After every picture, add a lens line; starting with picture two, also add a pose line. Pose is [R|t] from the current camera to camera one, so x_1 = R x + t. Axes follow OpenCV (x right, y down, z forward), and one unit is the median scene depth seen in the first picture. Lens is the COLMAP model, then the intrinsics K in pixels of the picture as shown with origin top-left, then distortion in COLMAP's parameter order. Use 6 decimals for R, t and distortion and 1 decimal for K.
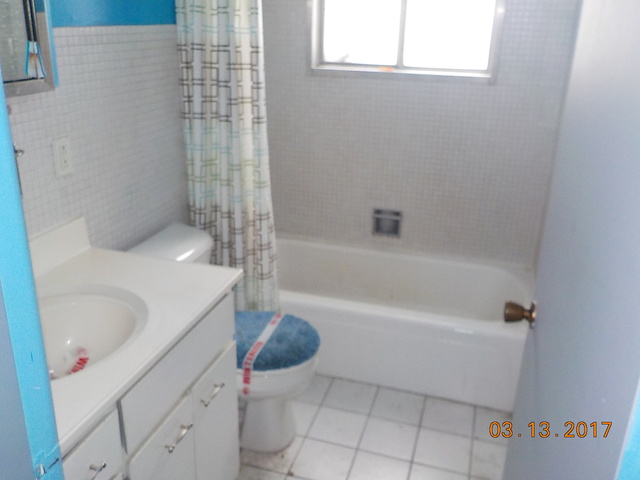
lens RADIAL K [[591.3, 0, 320.0], [0, 591.3, 240.0], [0, 0, 1]] dist [0.002524, 0.005501]
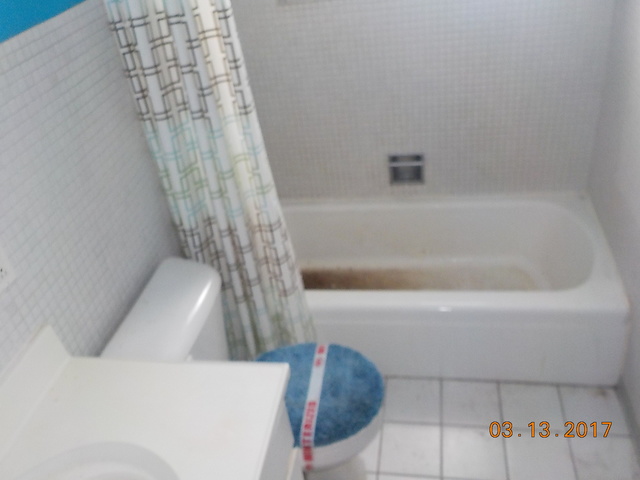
lens RADIAL K [[591.3, 0, 320.0], [0, 591.3, 240.0], [0, 0, 1]] dist [0.002524, 0.005501]
pose [[0.980934, -0.192813, 0.024306, -0.060251], [0.183169, 0.959085, 0.215882, -0.181578], [-0.064937, -0.207314, 0.976117, 0.237286]]
